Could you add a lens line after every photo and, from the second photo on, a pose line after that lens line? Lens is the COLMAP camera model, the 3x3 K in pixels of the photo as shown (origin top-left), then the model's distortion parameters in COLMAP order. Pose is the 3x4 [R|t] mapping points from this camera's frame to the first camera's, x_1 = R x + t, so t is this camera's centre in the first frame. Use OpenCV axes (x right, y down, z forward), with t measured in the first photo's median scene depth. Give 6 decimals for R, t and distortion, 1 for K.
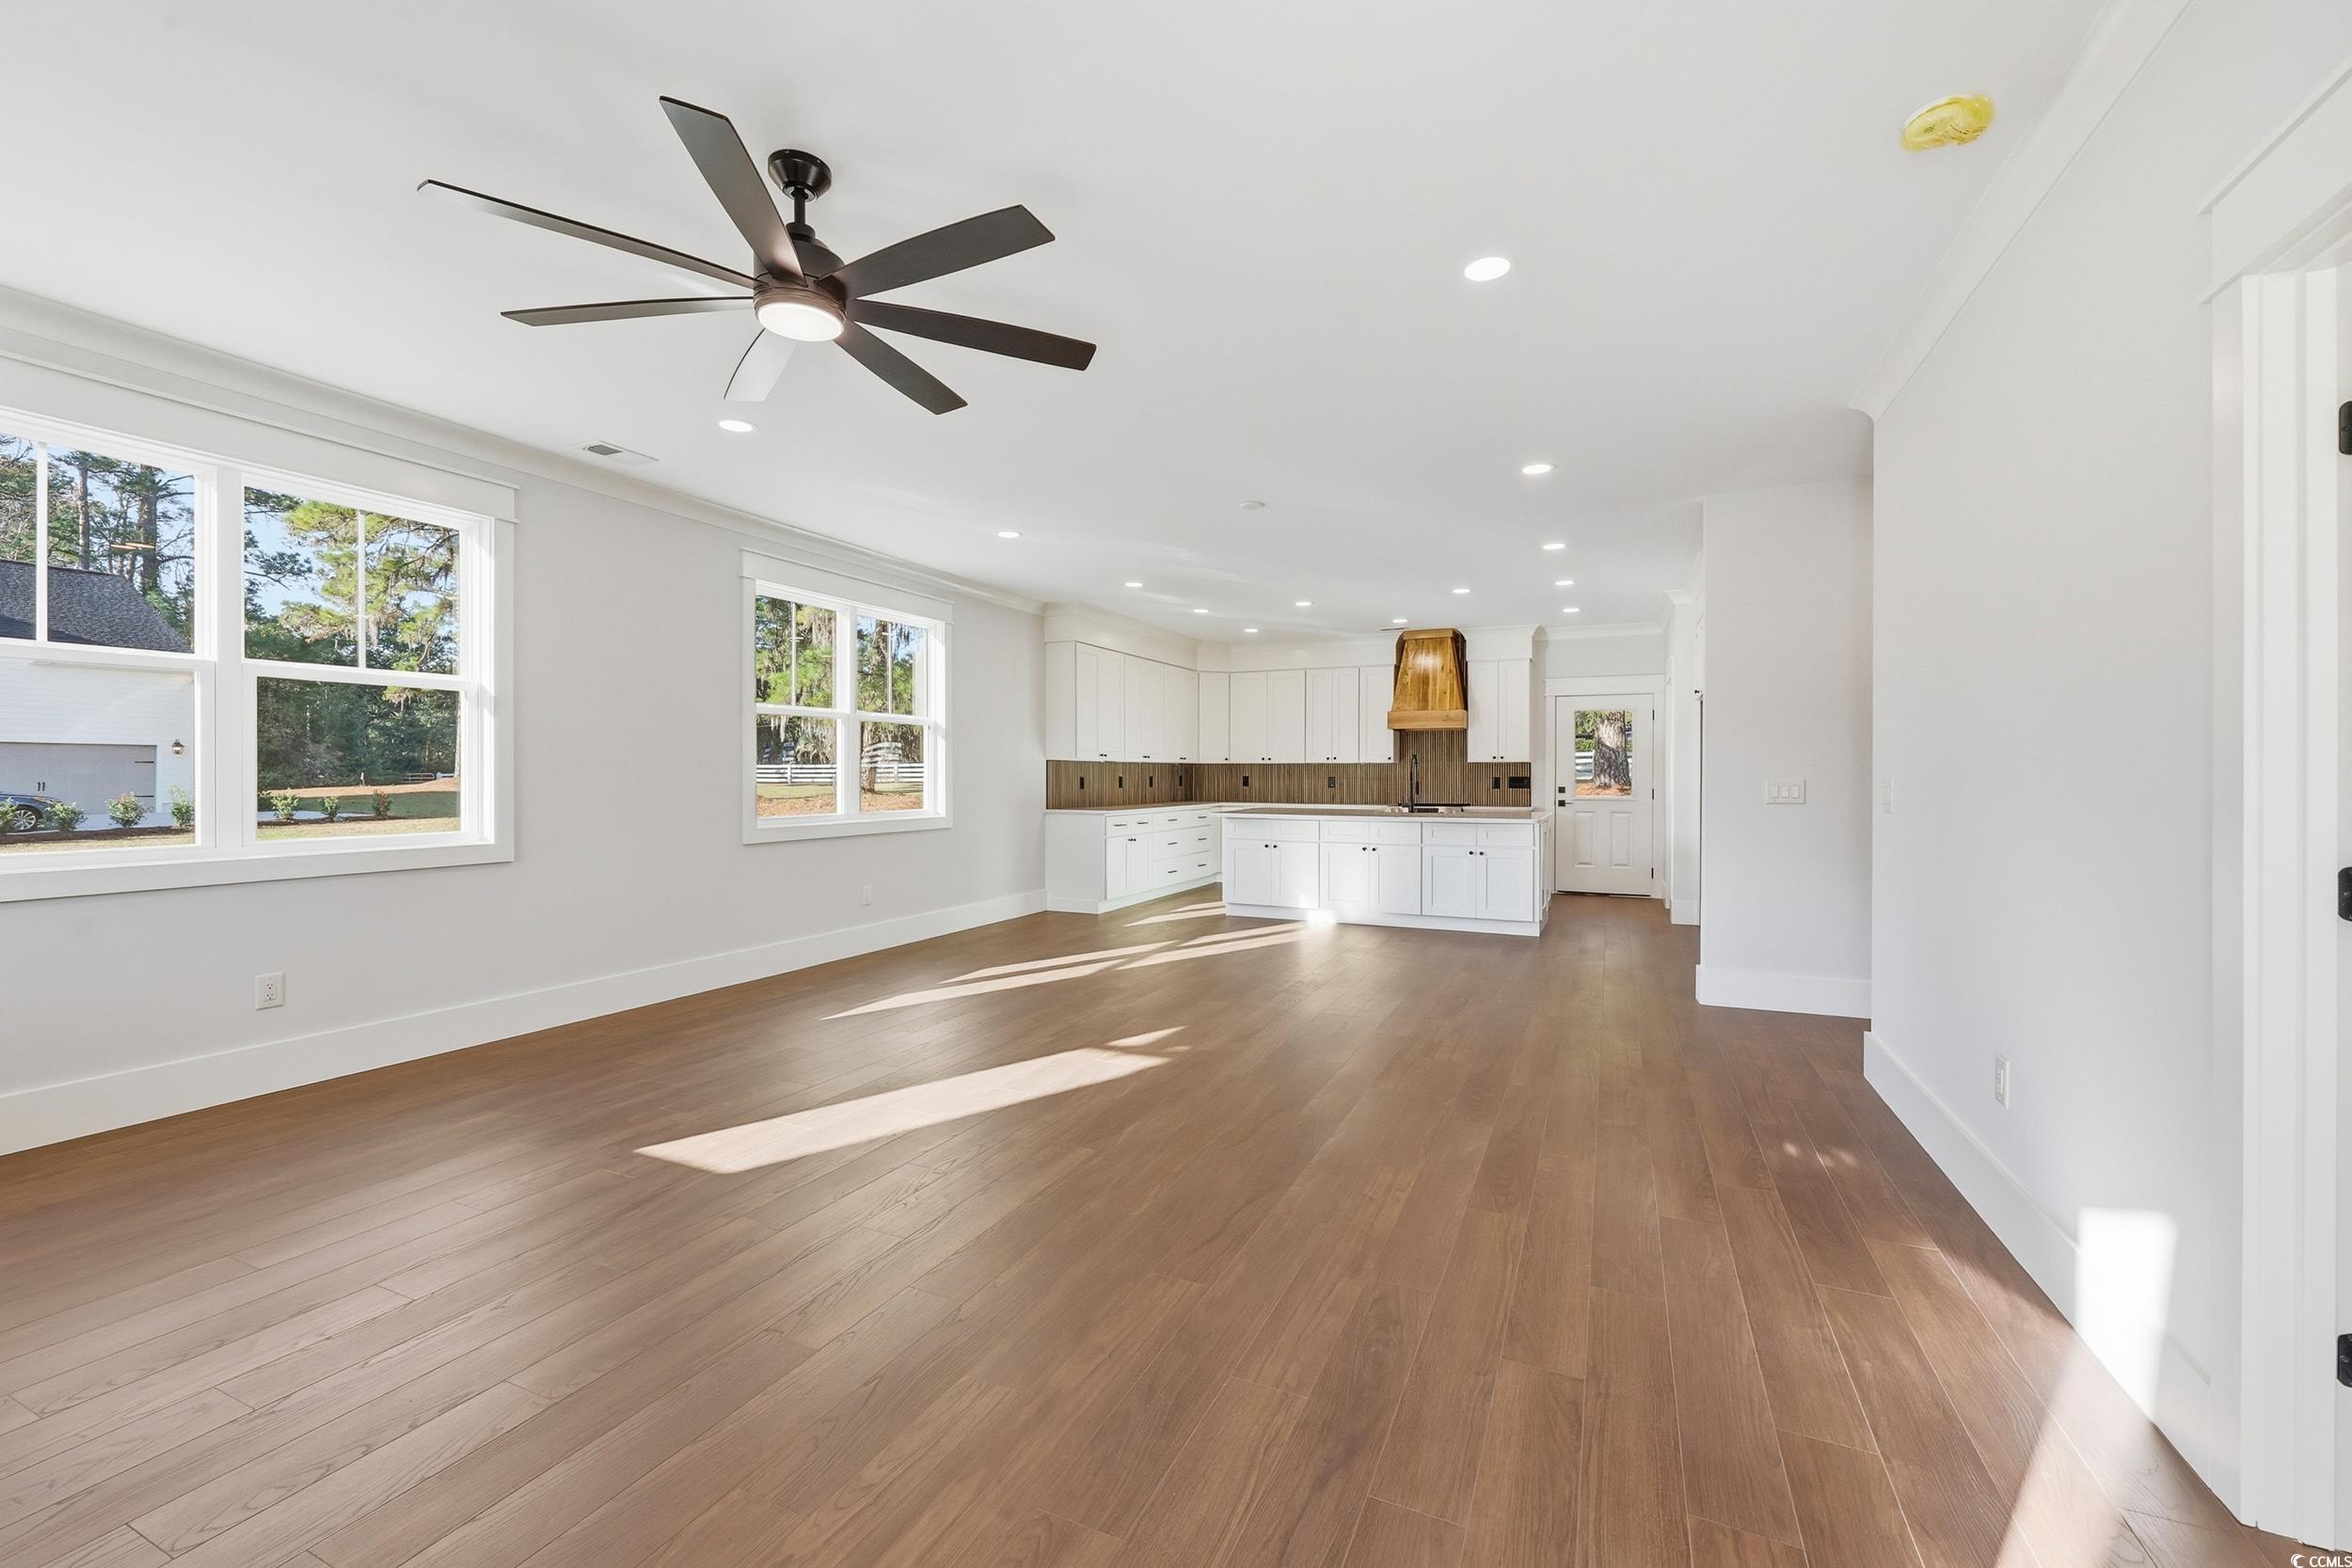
lens RADIAL K [[962.9, 0, 1176.9], [0, 962.9, 772.8], [0, 0, 1]] dist [-0.000653, 0.000014]
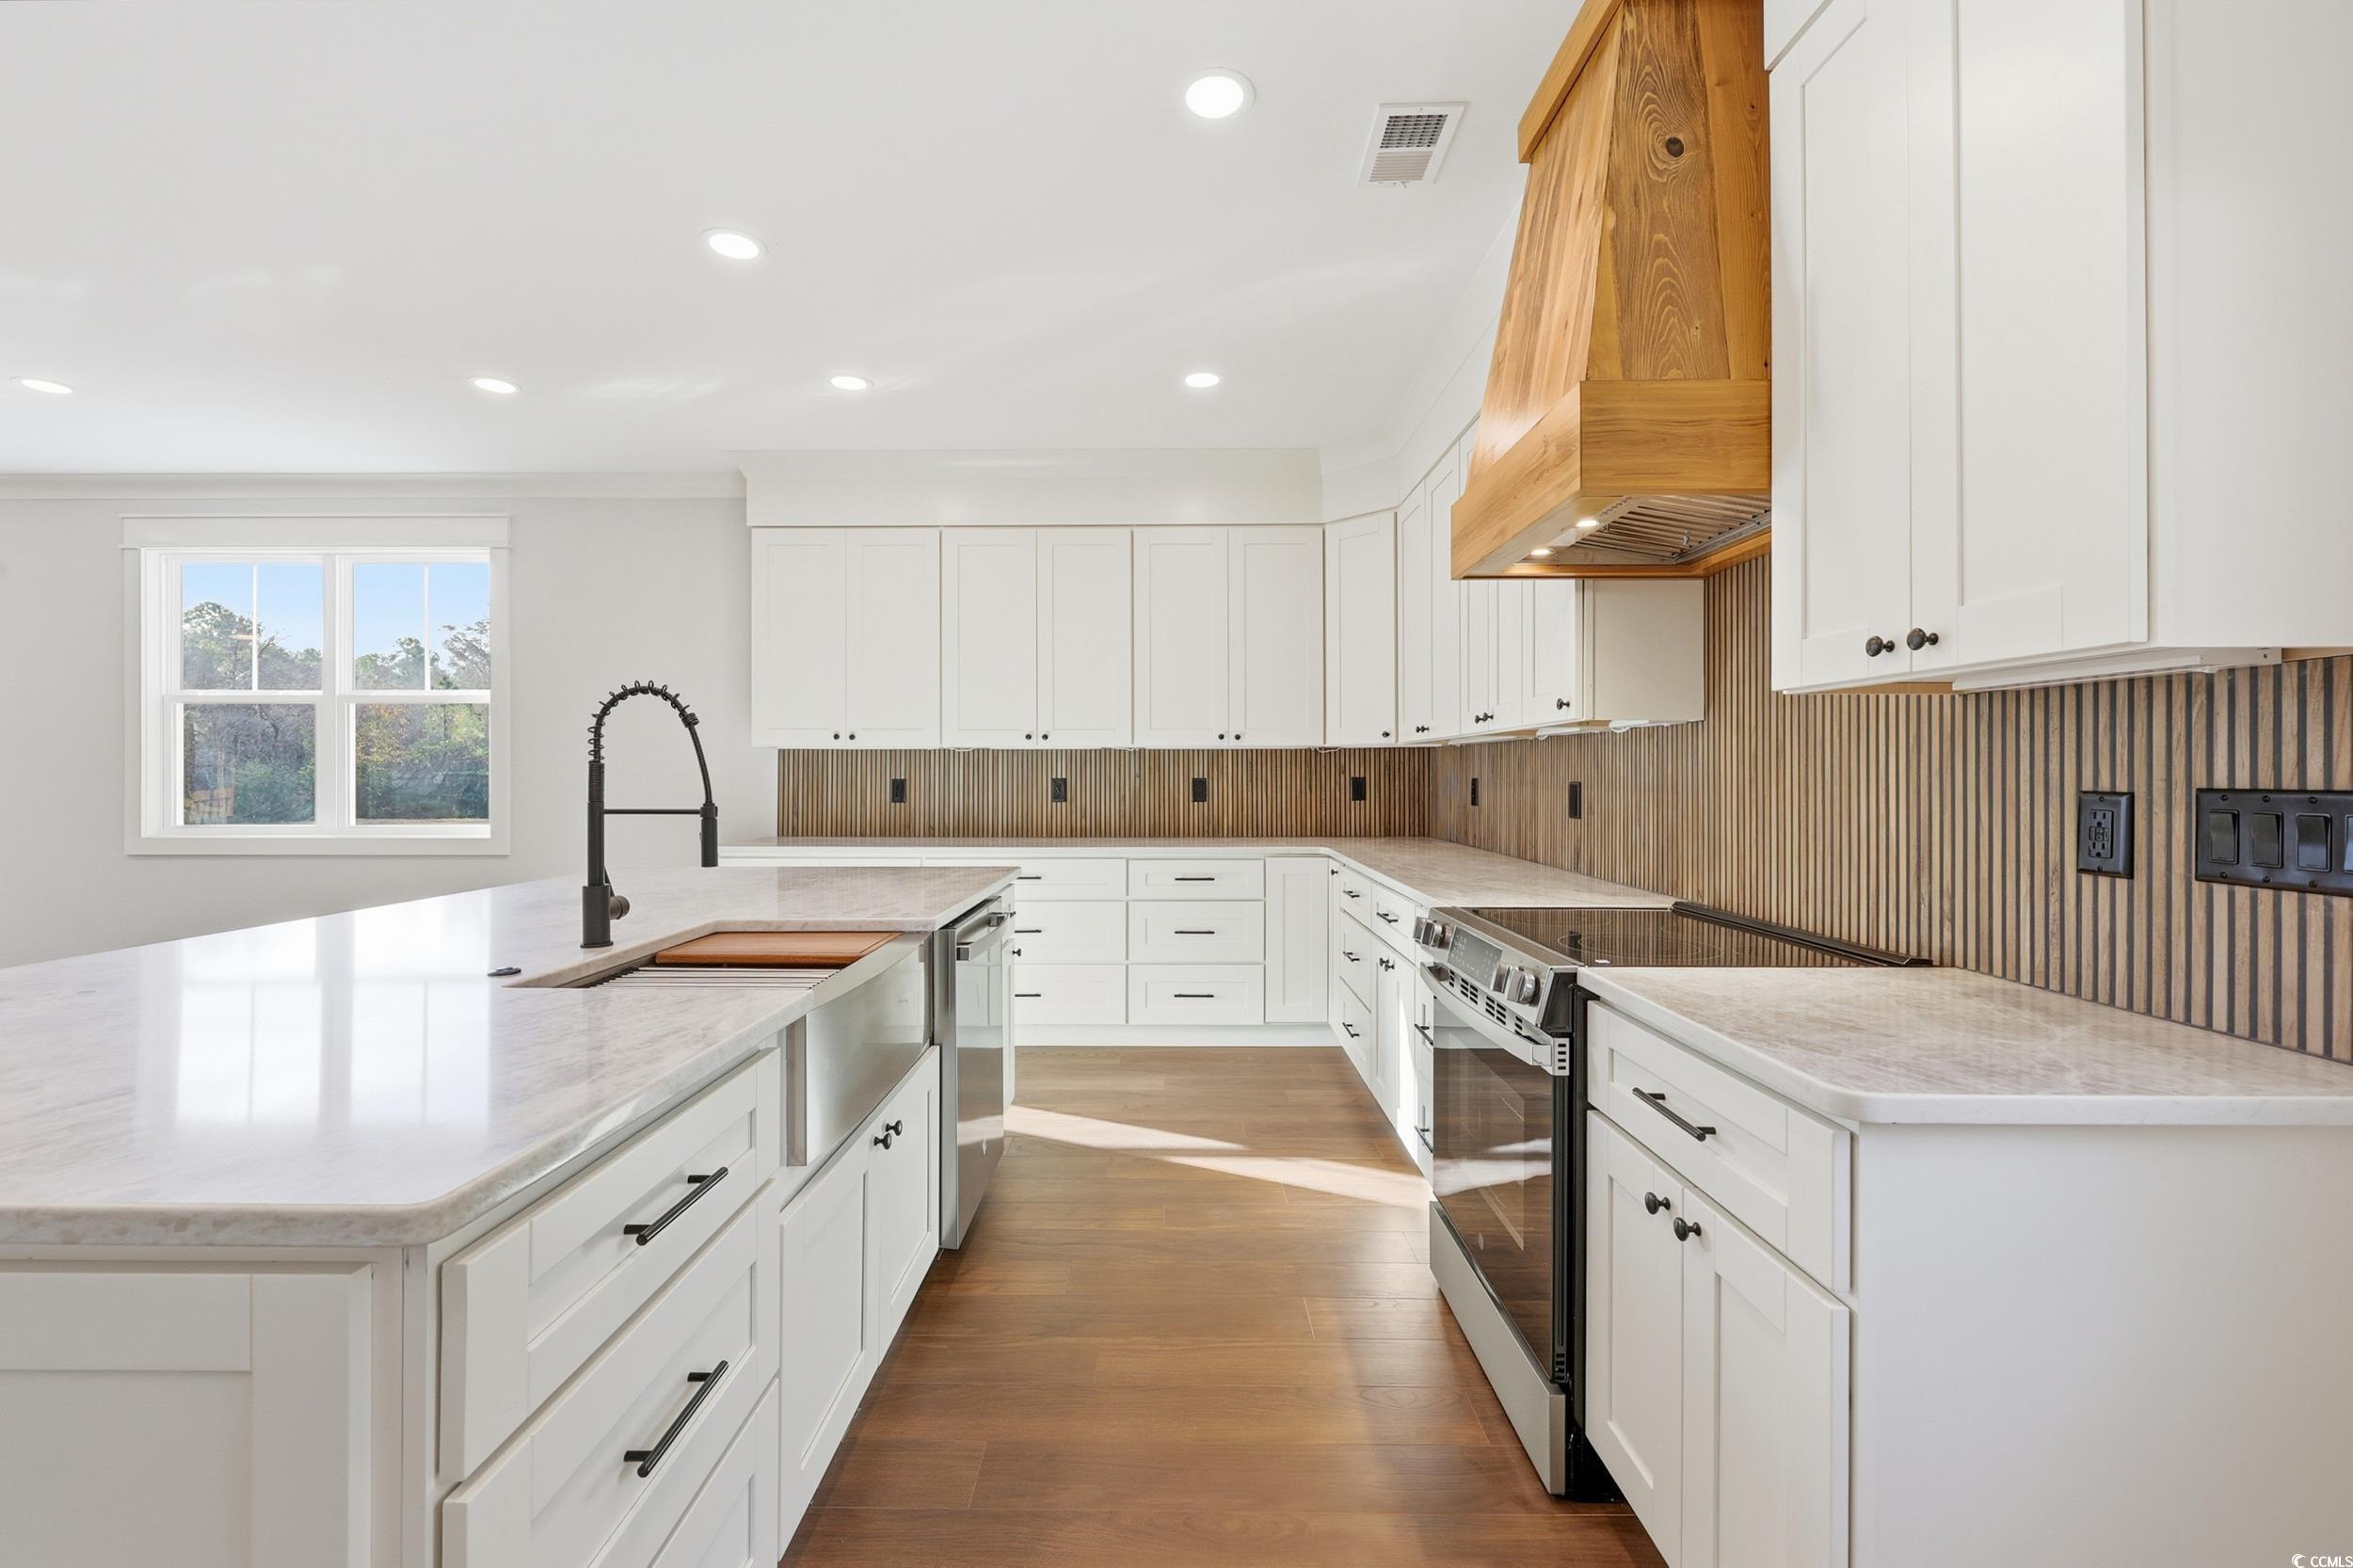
lens RADIAL K [[963.4, 0, 1159.8], [0, 963.4, 769.7], [0, 0, 1]] dist [-0.000653, 0.000014]
pose [[0.397058, -0.005871, -0.917775, 0.407089], [0.001712, 0.999983, -0.005656, 0.002270], [0.917792, 0.000674, 0.397061, 0.835961]]
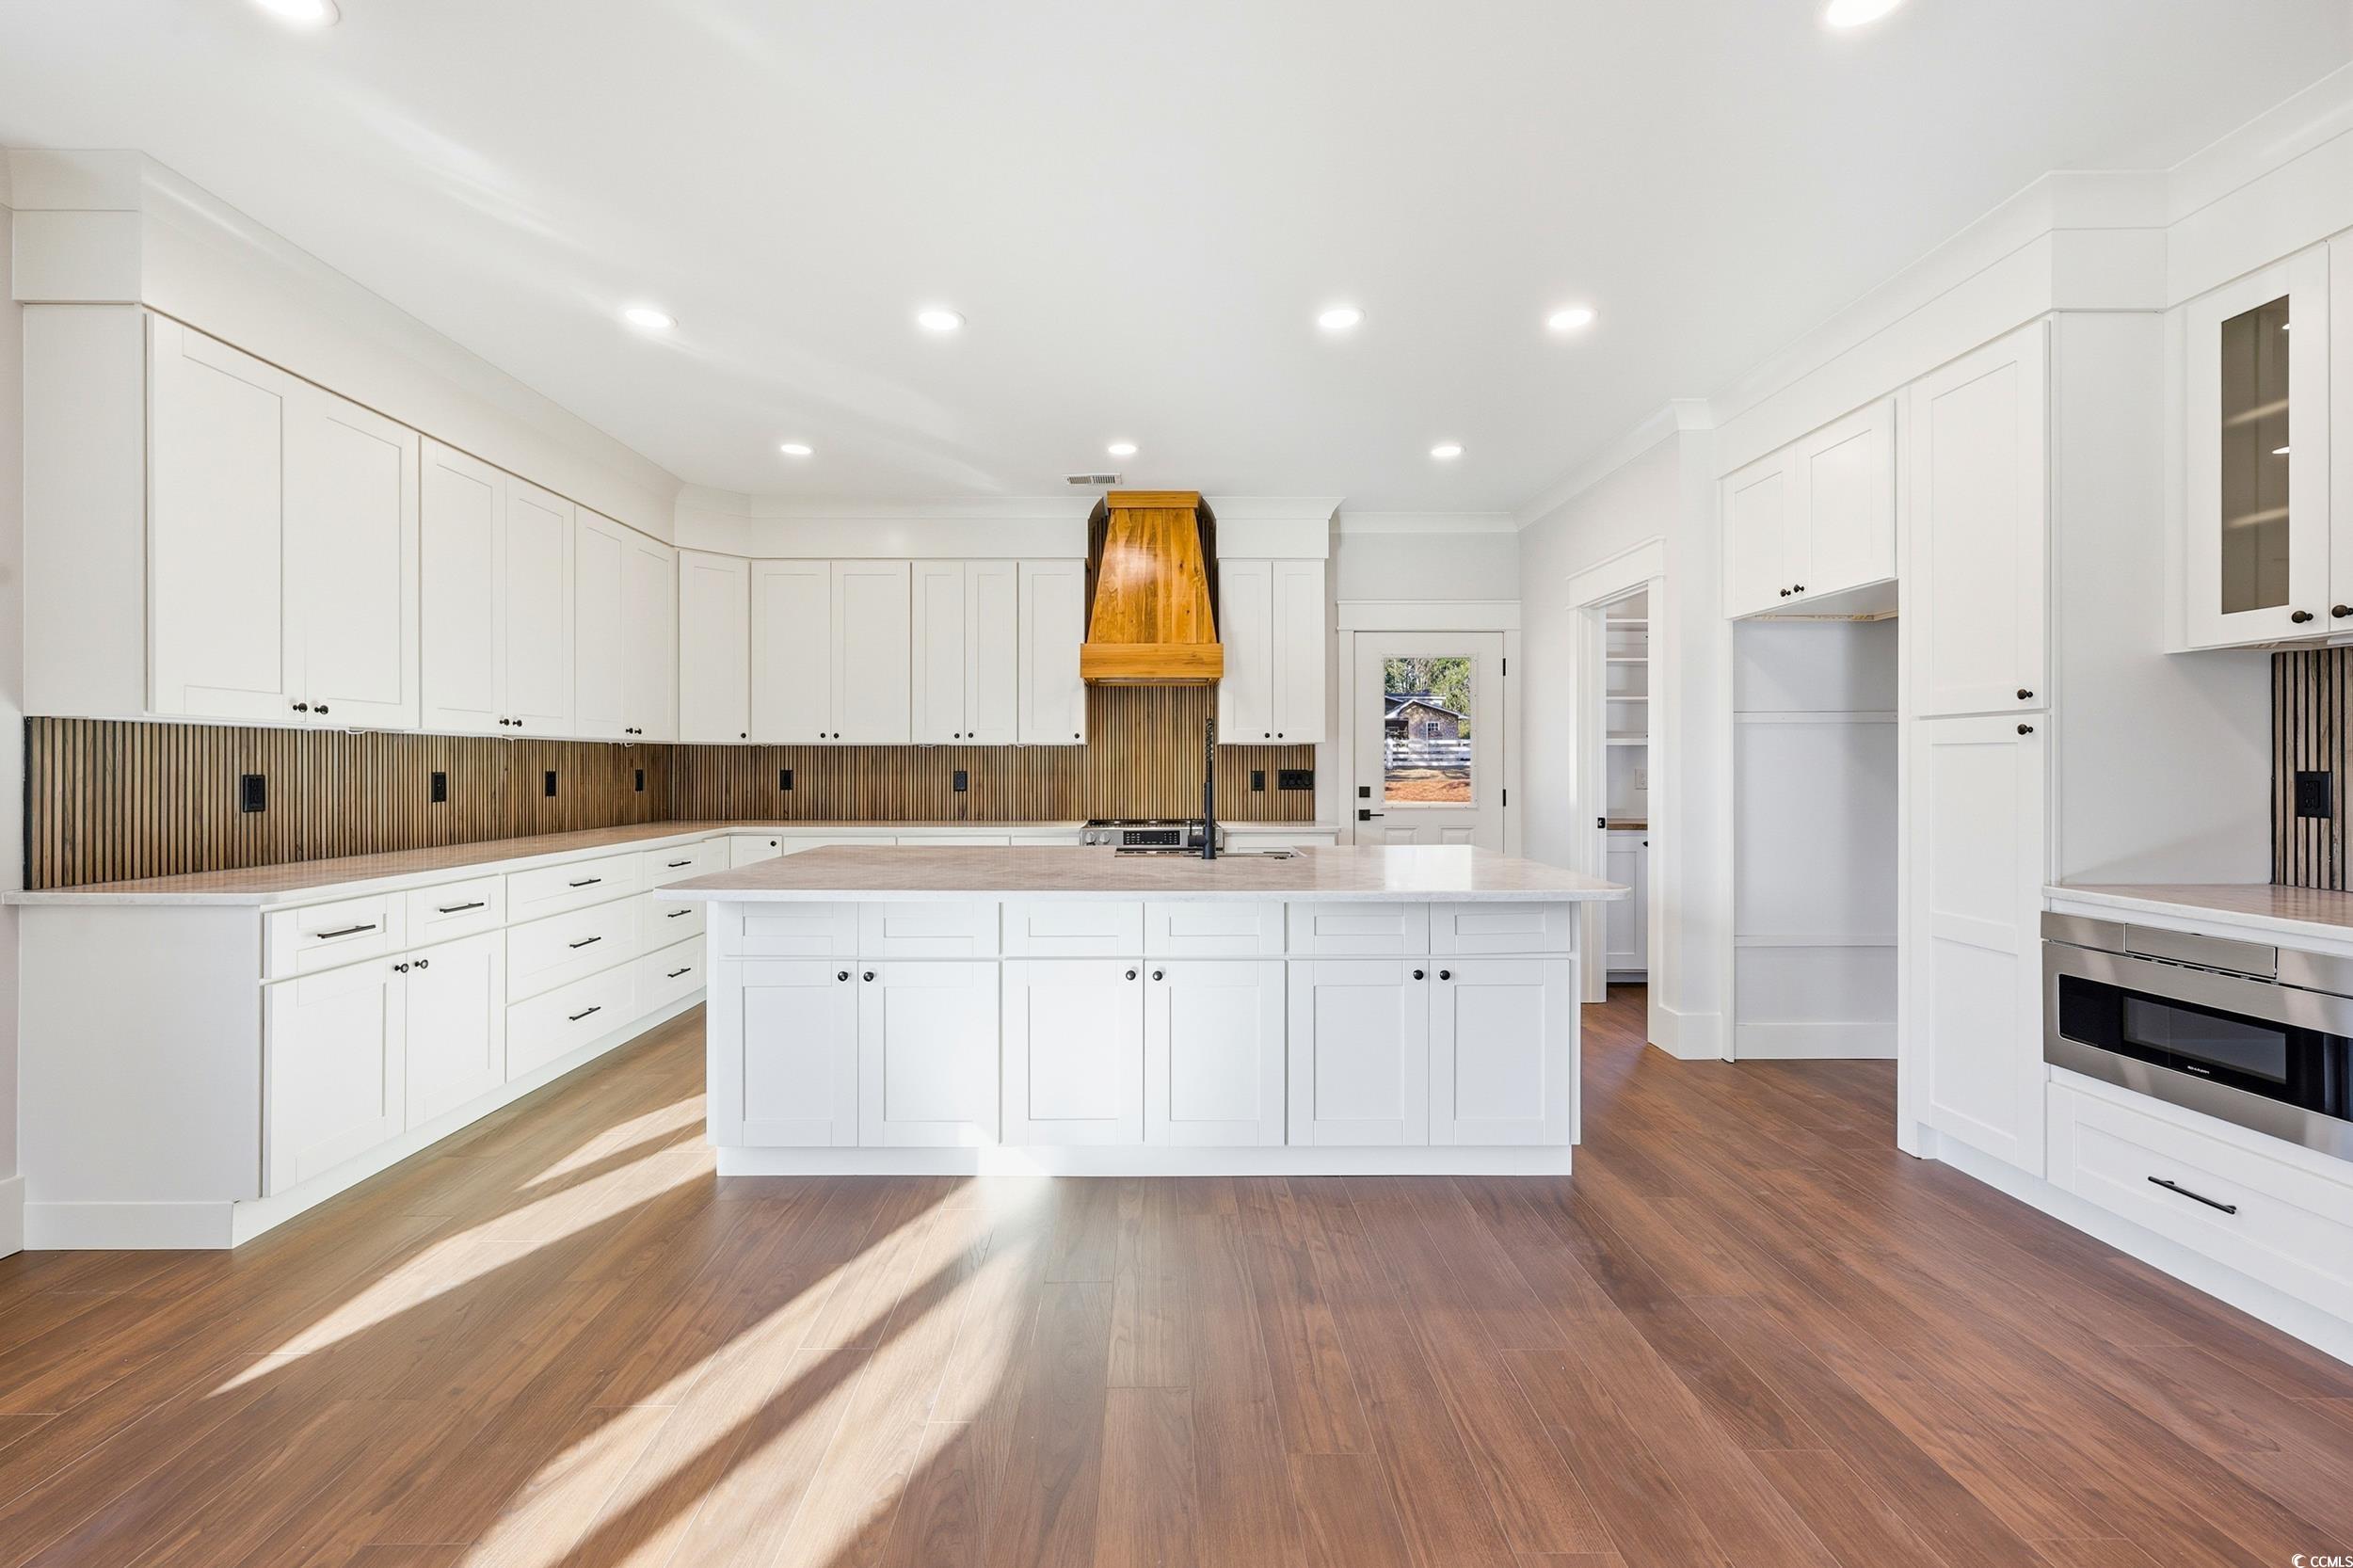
lens RADIAL K [[963.4, 0, 1157.3], [0, 963.4, 765.0], [0, 0, 1]] dist [-0.000653, 0.000014]
pose [[0.908859, -0.000620, 0.417103, 0.042217], [0.001028, 0.999999, -0.000754, 0.001541], [-0.417102, 0.001114, 0.908859, 0.515573]]
